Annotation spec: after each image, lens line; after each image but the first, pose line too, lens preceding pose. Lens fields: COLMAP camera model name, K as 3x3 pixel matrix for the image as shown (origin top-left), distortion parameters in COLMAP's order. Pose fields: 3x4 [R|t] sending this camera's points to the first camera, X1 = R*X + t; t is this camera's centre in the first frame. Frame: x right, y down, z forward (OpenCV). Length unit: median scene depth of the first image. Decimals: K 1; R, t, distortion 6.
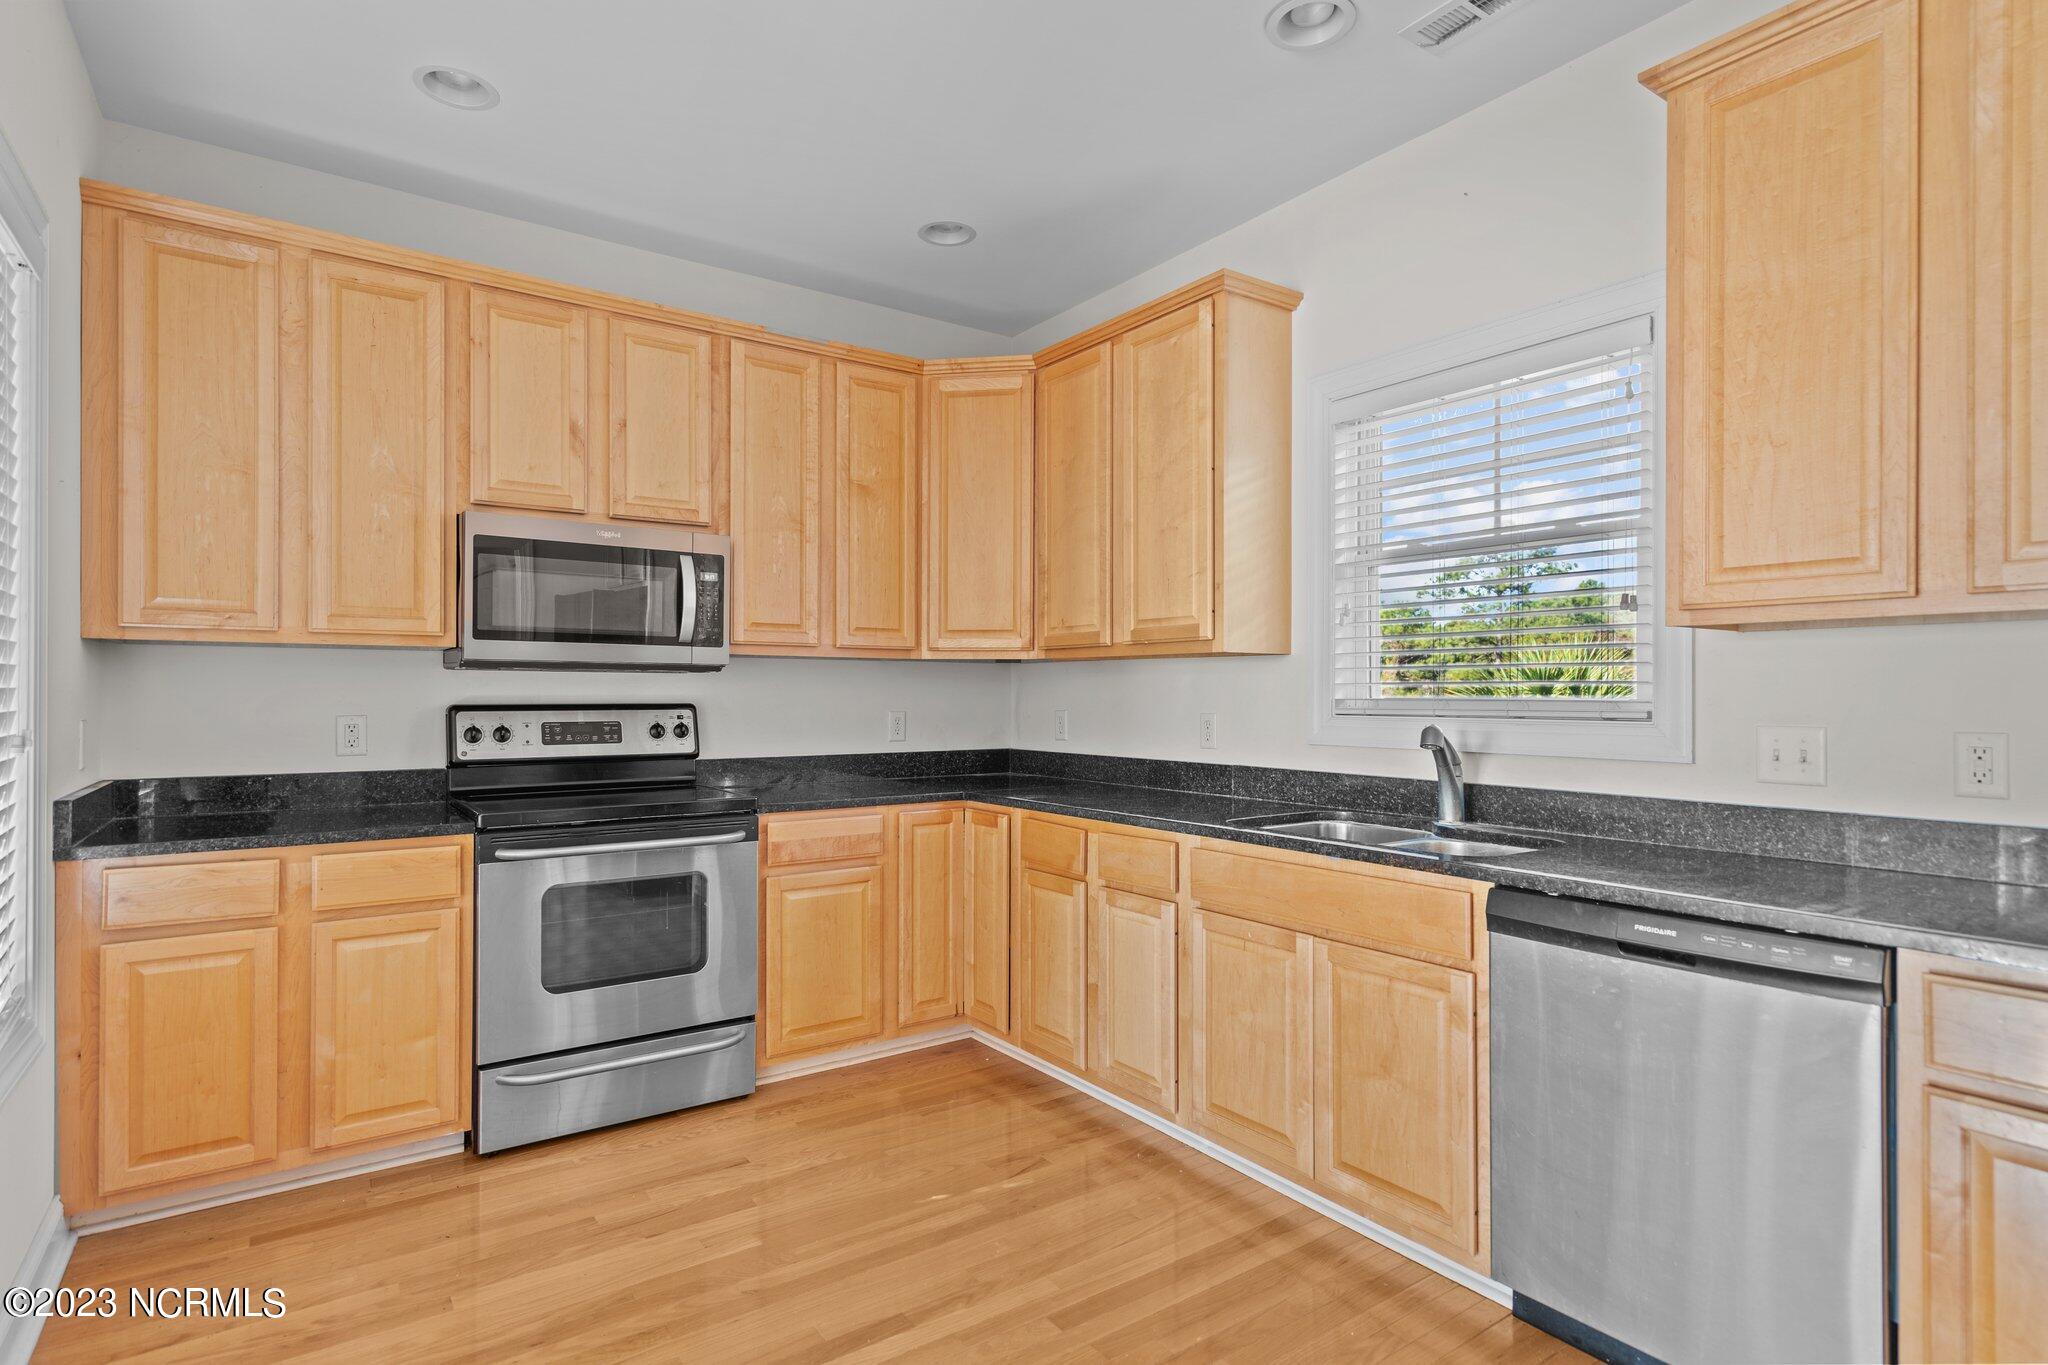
lens RADIAL K [[1039.1, 0, 1010.9], [0, 1039.1, 693.4], [0, 0, 1]] dist [0.001886, -0.000040]
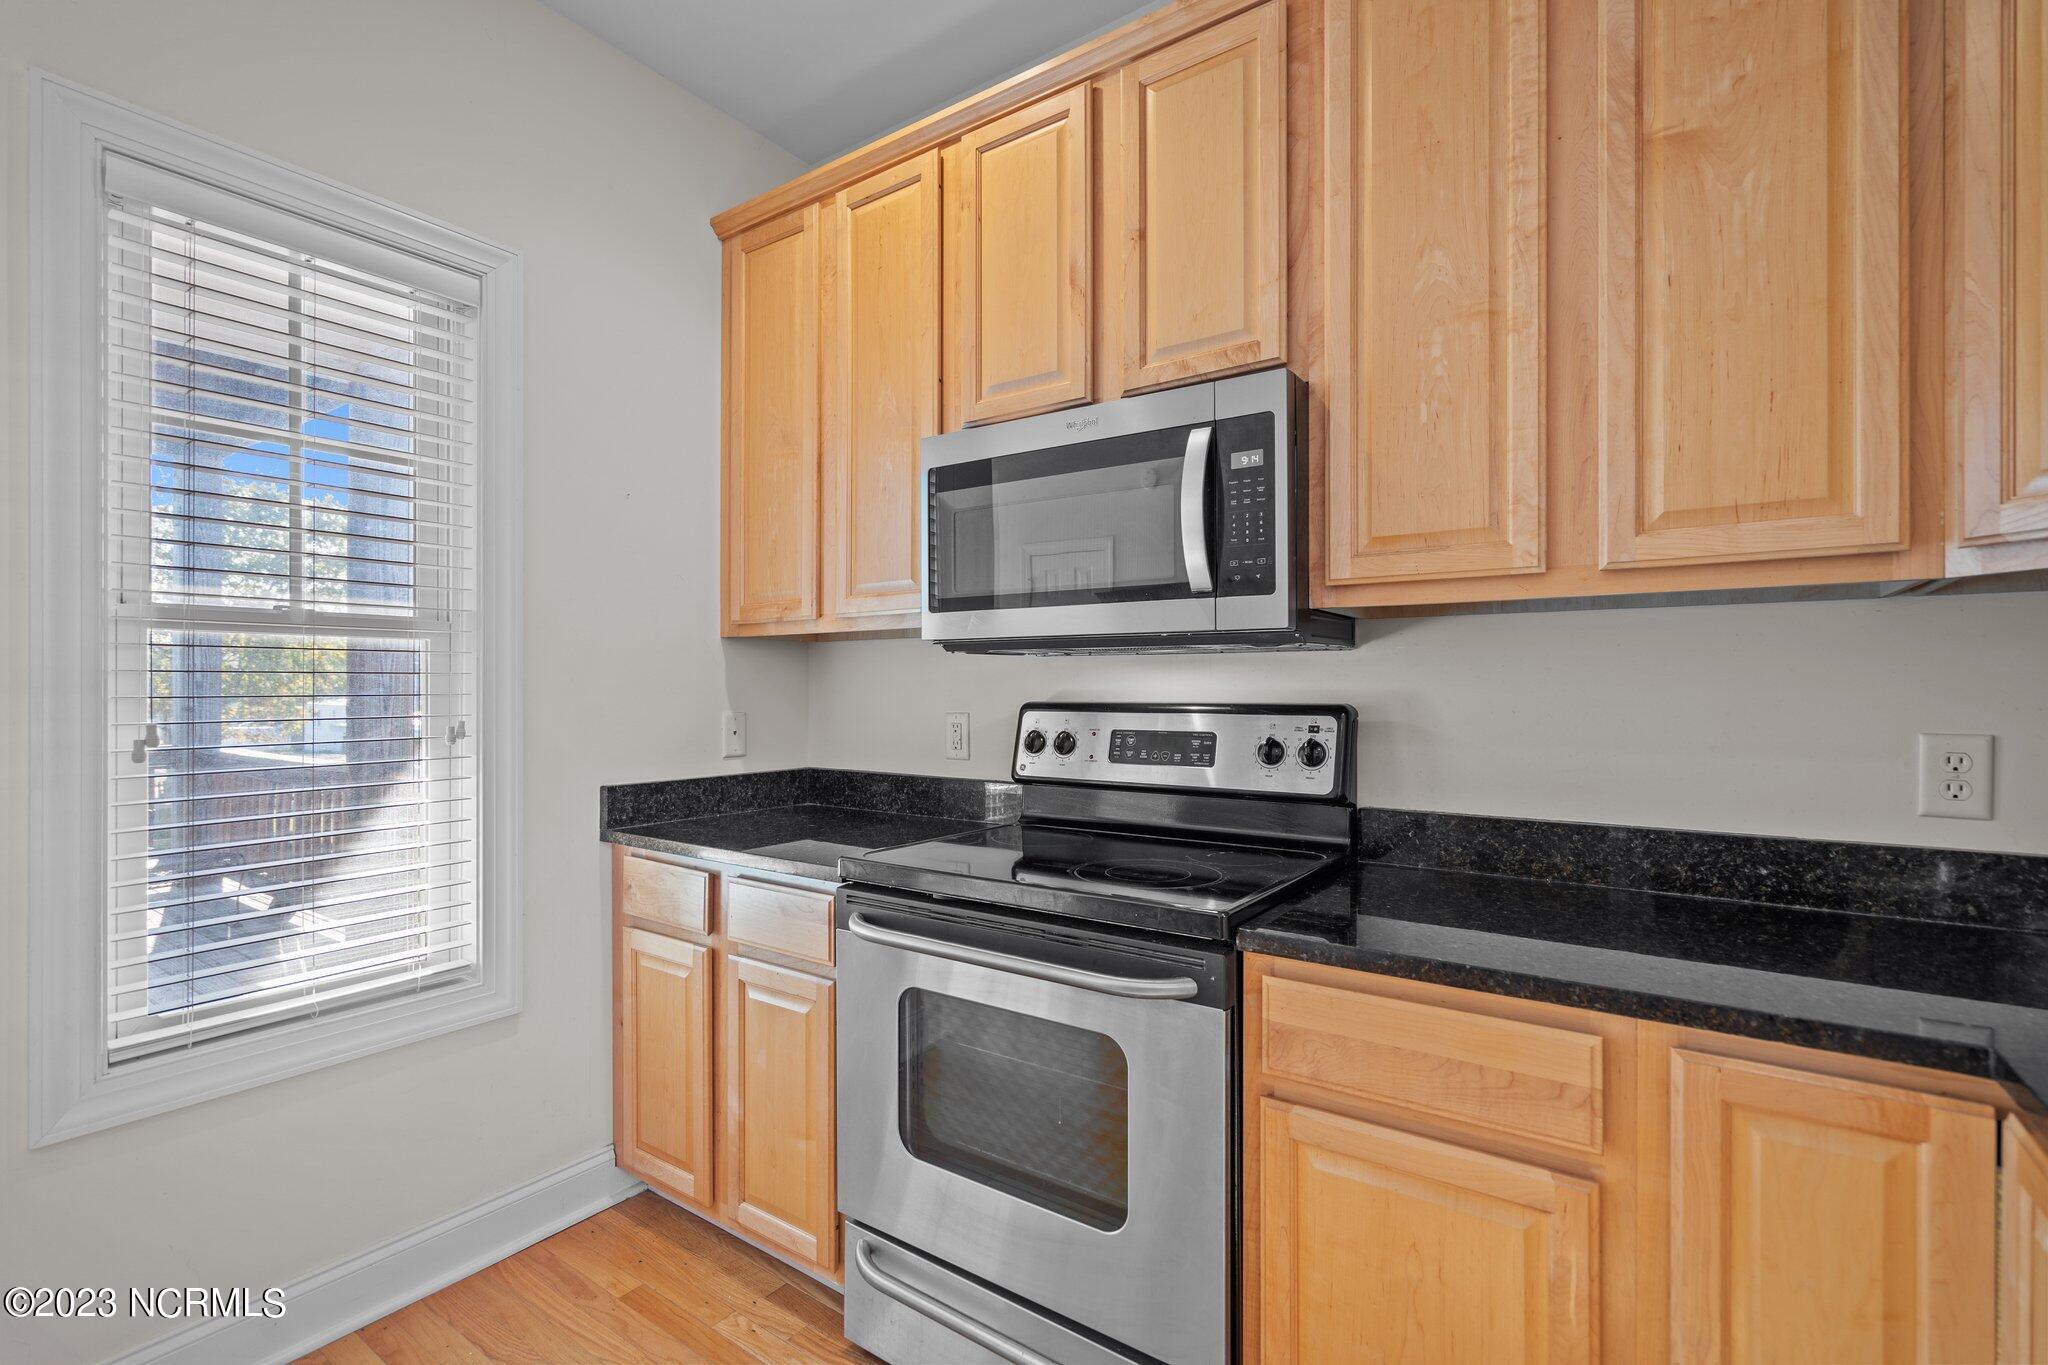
lens RADIAL K [[926.5, 0, 1022.9], [0, 926.5, 691.9], [0, 0, 1]] dist [-0.001919, 0.000479]
pose [[0.333278, 0.002636, -0.942825, 0.108464], [0.000797, 0.999995, 0.003077, 0.001205], [0.942828, -0.001777, 0.333274, 0.768018]]
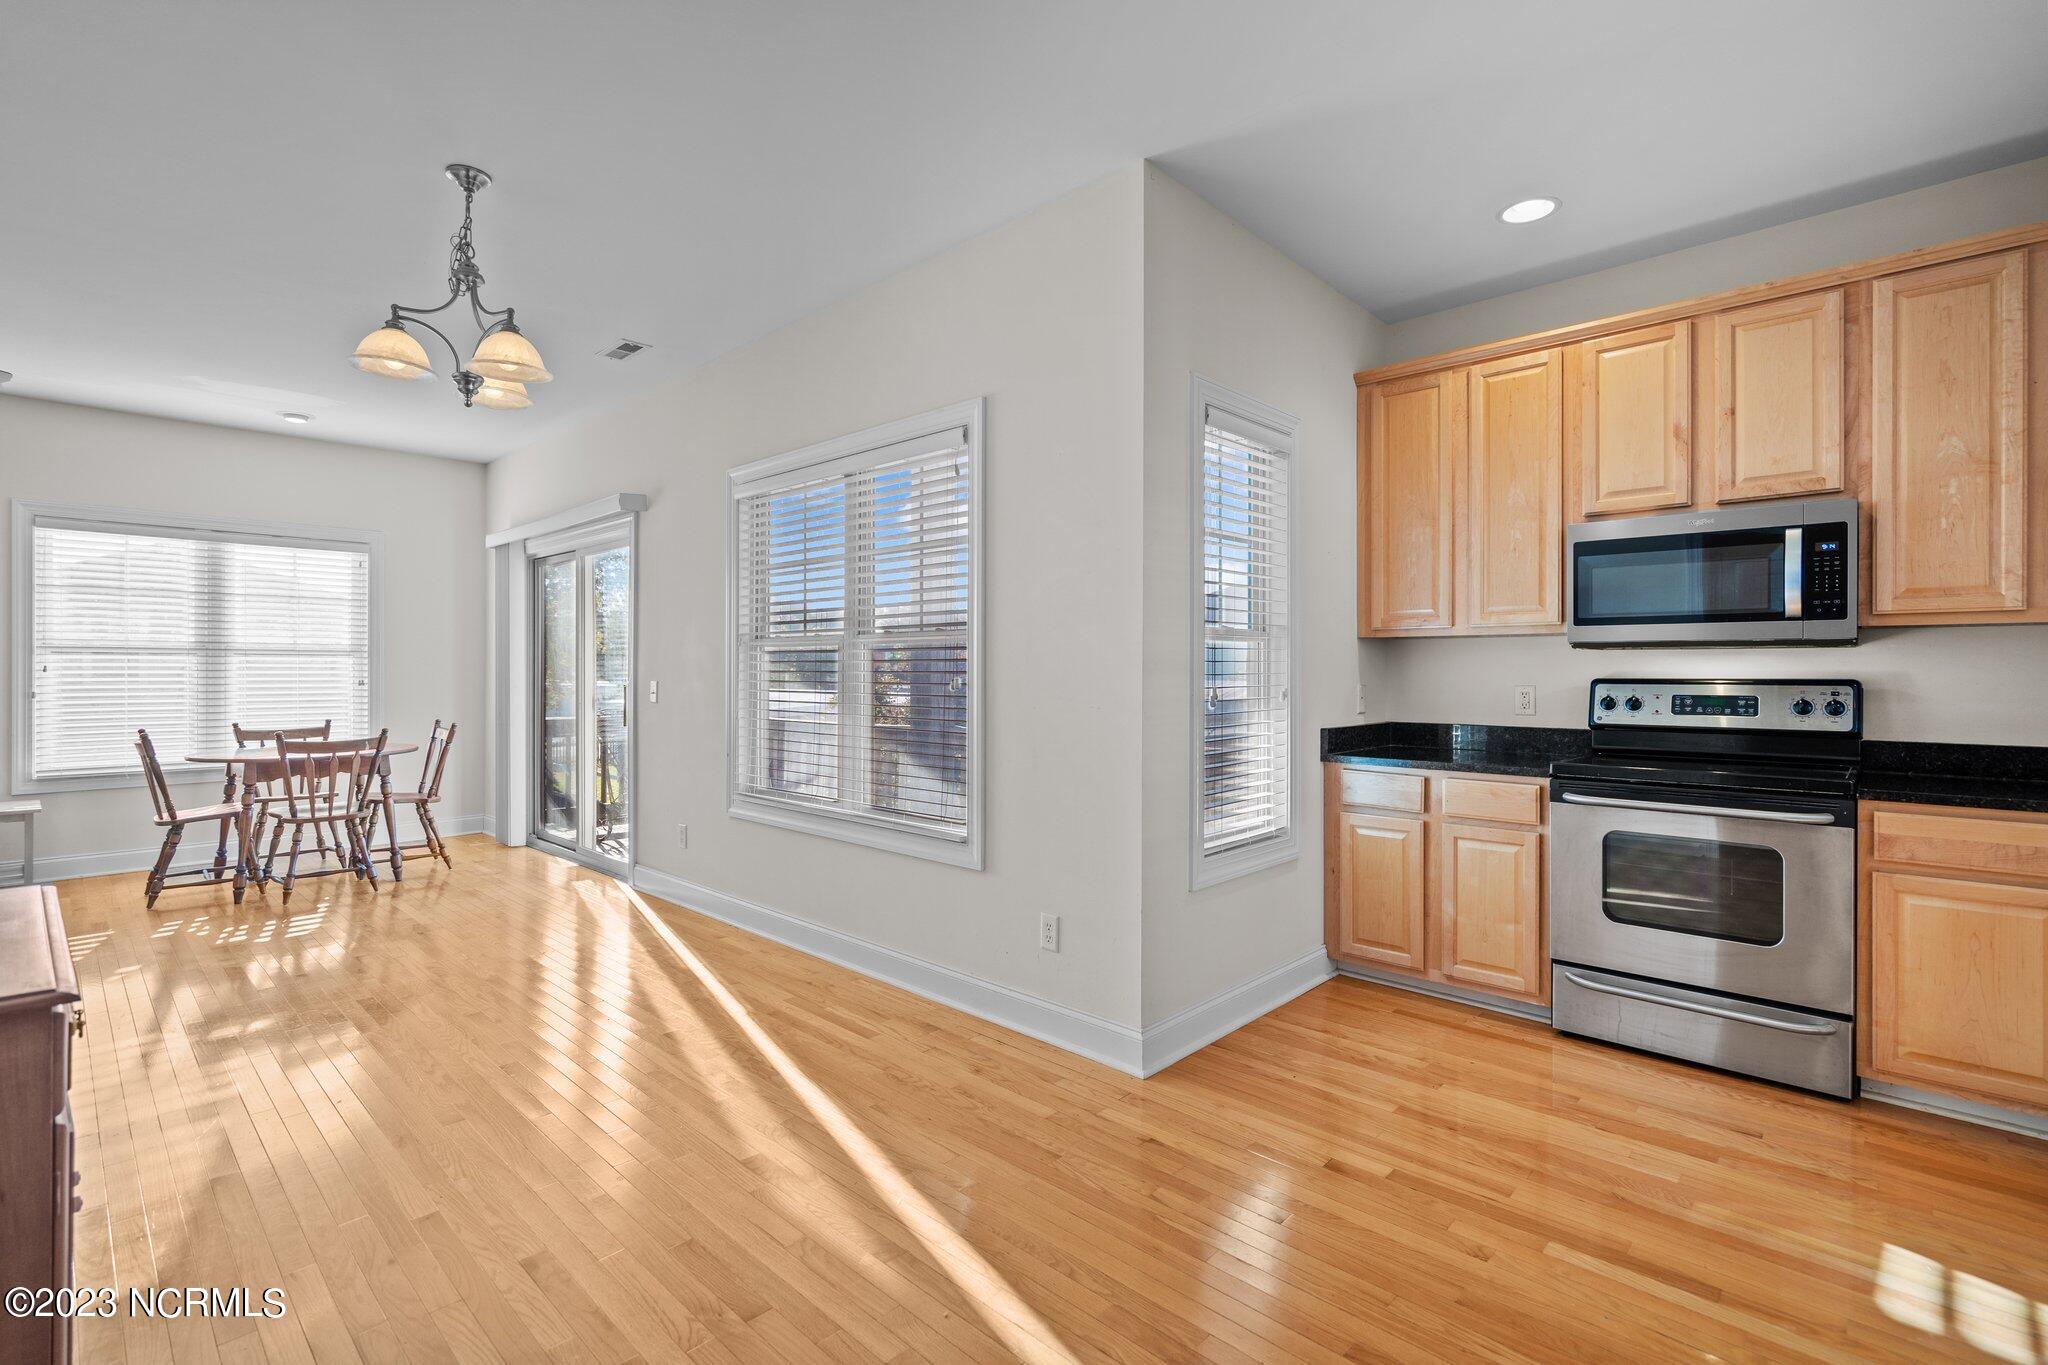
lens RADIAL K [[935.5, 0, 1017.2], [0, 935.5, 677.1], [0, 0, 1]] dist [-0.003243, 0.000810]
pose [[0.198152, 0.006667, -0.980149, 0.415894], [0.000990, 0.999975, 0.007002, 0.000864], [0.980171, -0.002358, 0.198141, 0.105408]]
